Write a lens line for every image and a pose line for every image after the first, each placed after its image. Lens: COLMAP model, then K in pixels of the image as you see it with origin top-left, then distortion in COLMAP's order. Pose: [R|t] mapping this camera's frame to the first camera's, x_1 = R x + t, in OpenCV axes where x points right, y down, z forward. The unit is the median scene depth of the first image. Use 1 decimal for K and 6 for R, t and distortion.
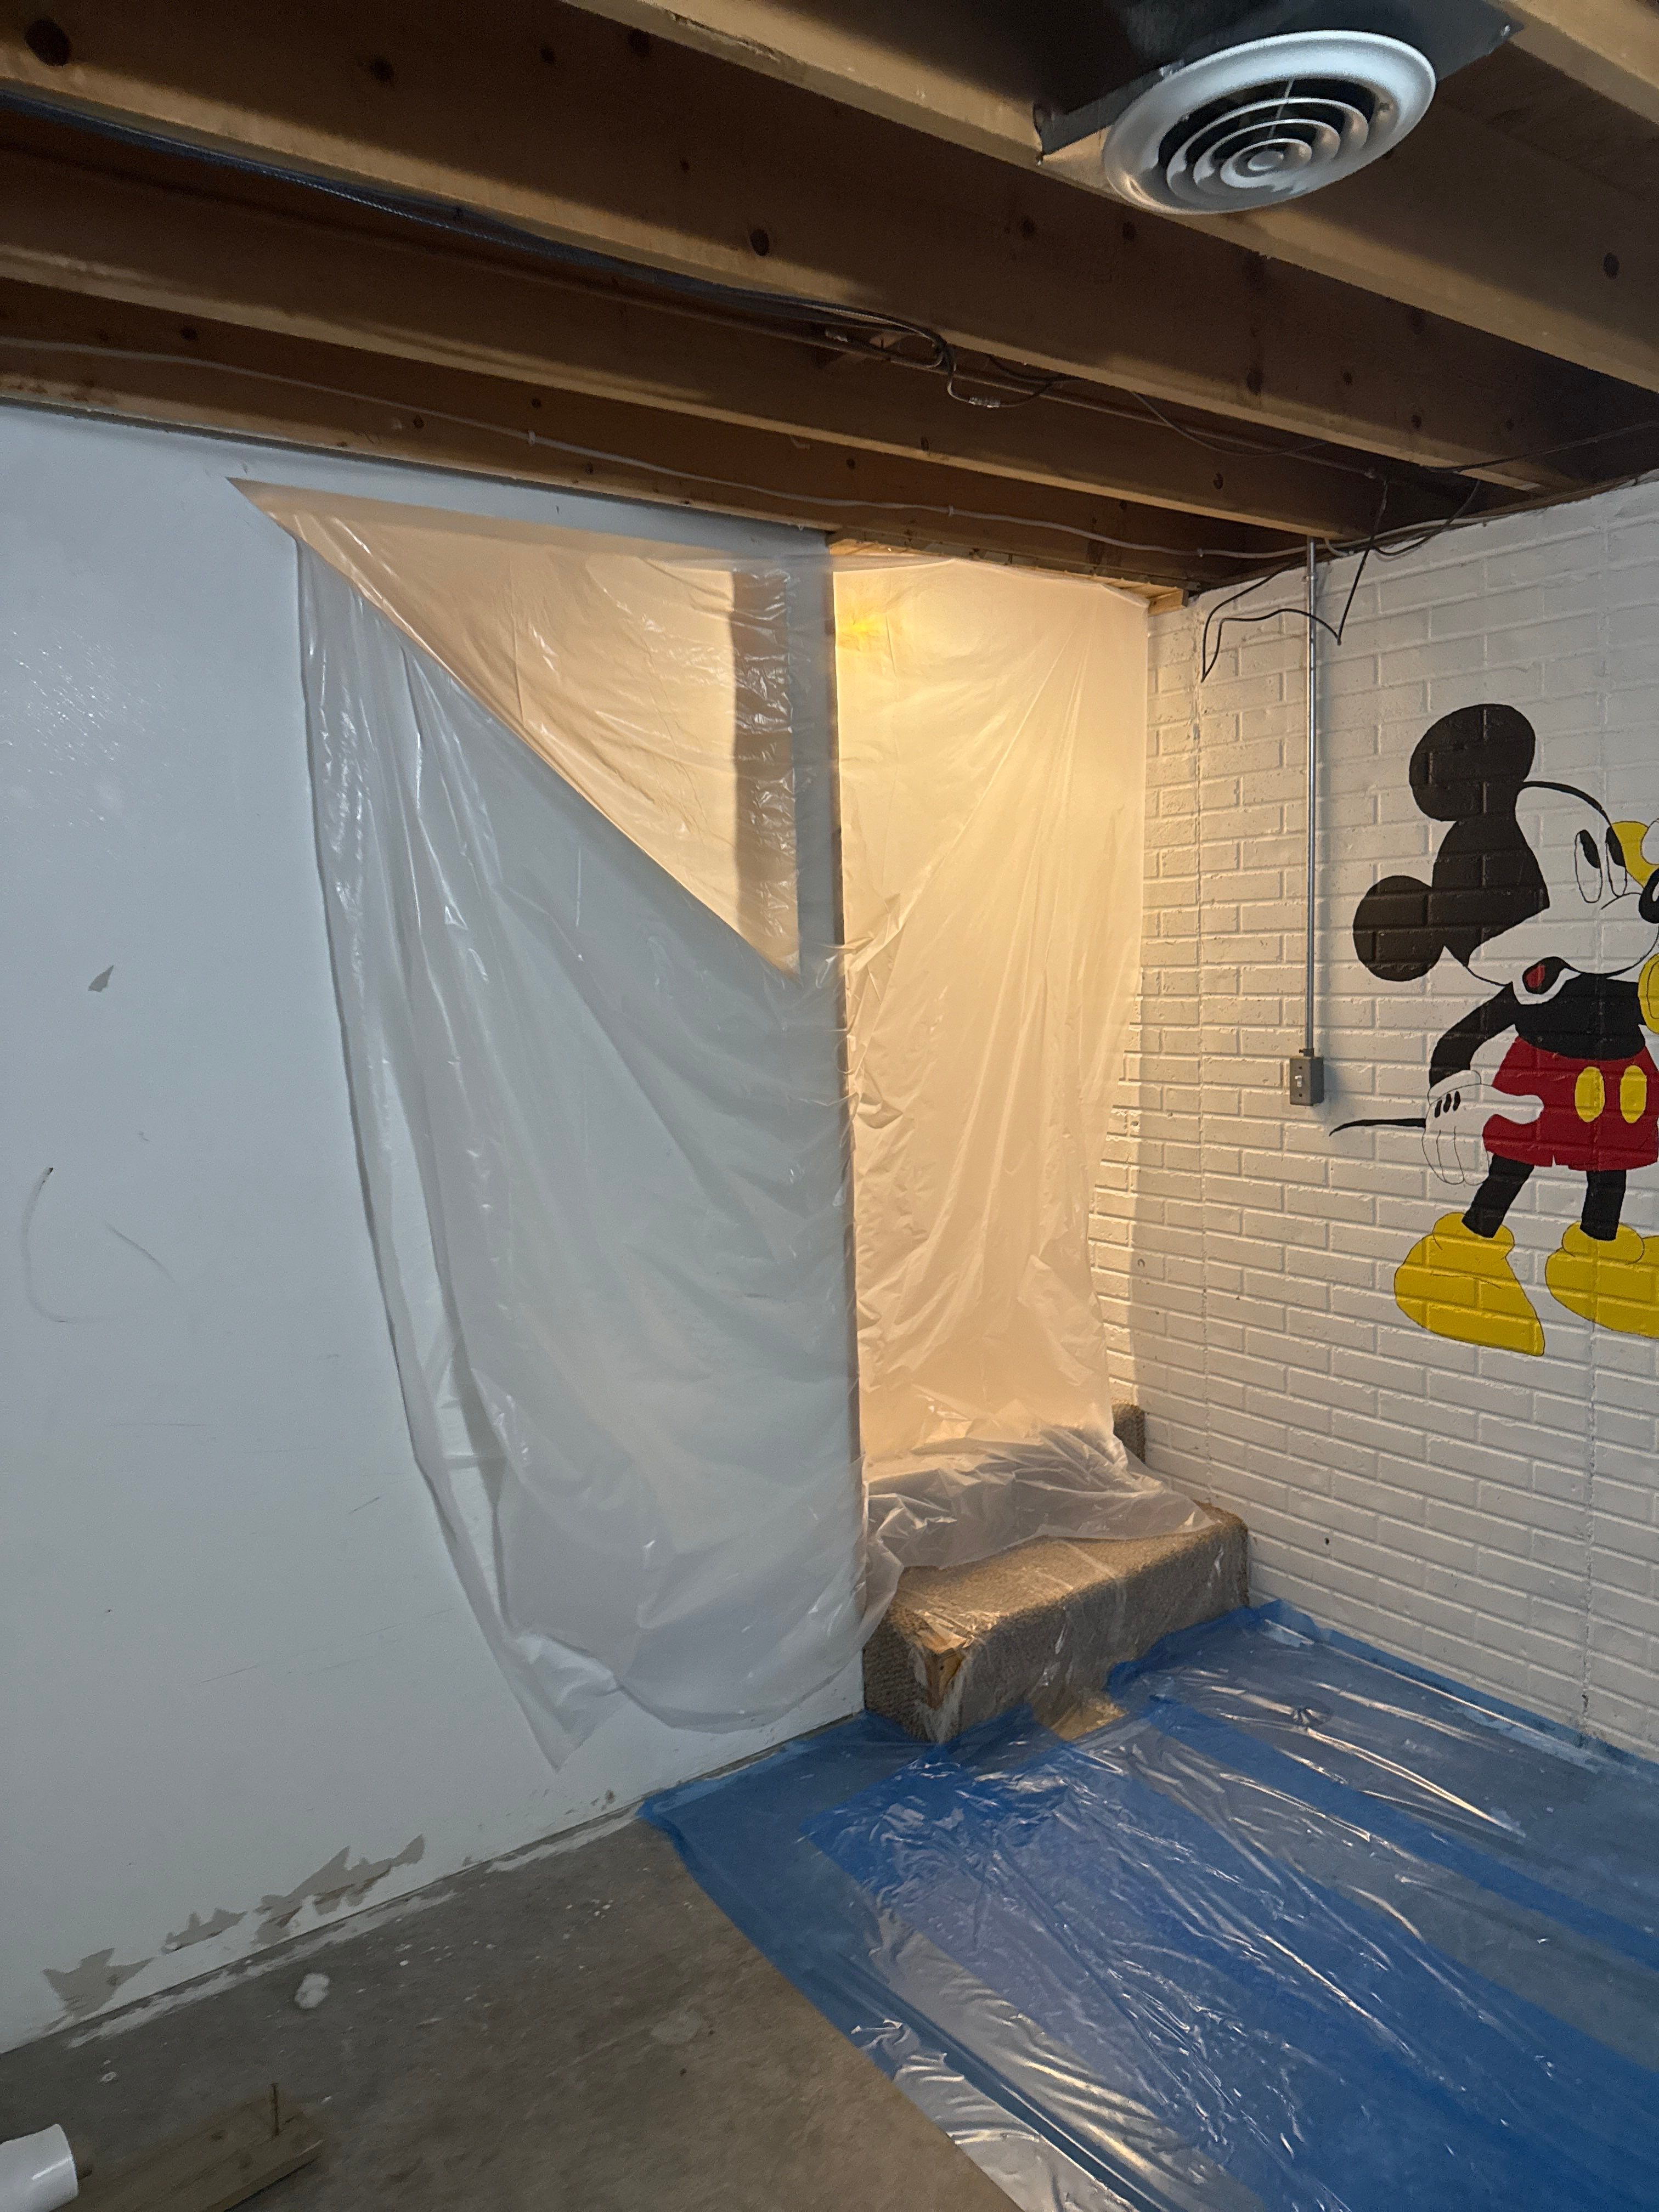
lens RADIAL K [[1559.8, 0, 829.0], [0, 1559.8, 1113.9], [0, 0, 1]] dist [0.023821, -0.018318]
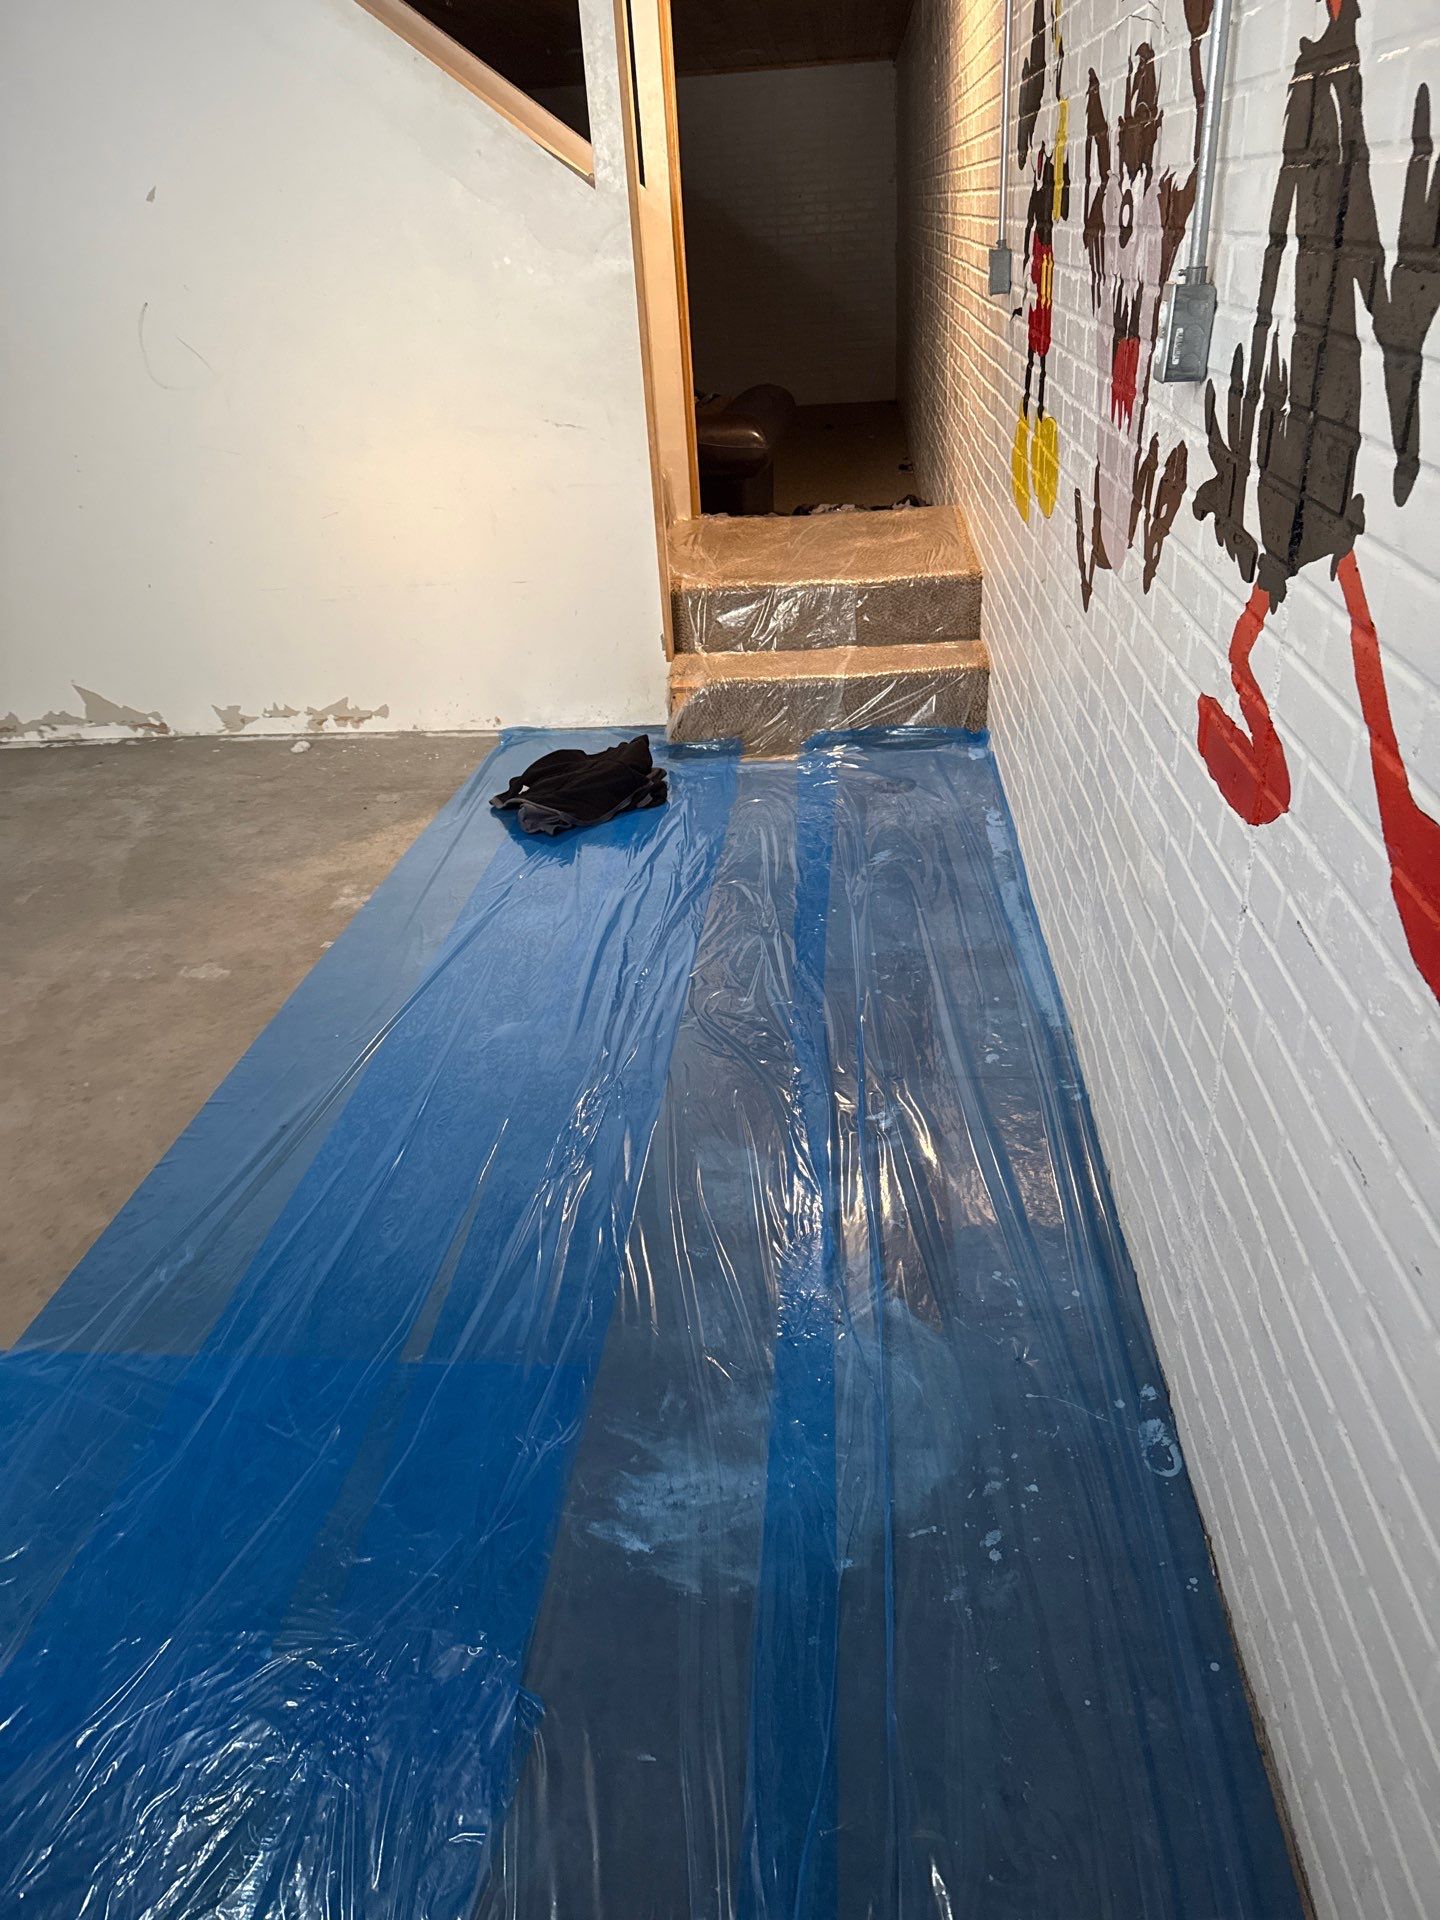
lens RADIAL K [[1353.9, 0, 719.8], [0, 1353.9, 954.3], [0, 0, 1]] dist [0.023821, -0.018318]
pose [[0.751424, 0.302467, -0.586409, 1.163581], [-0.037404, 0.906839, 0.419814, 0.026751], [0.658758, -0.293524, 0.692734, 0.031704]]
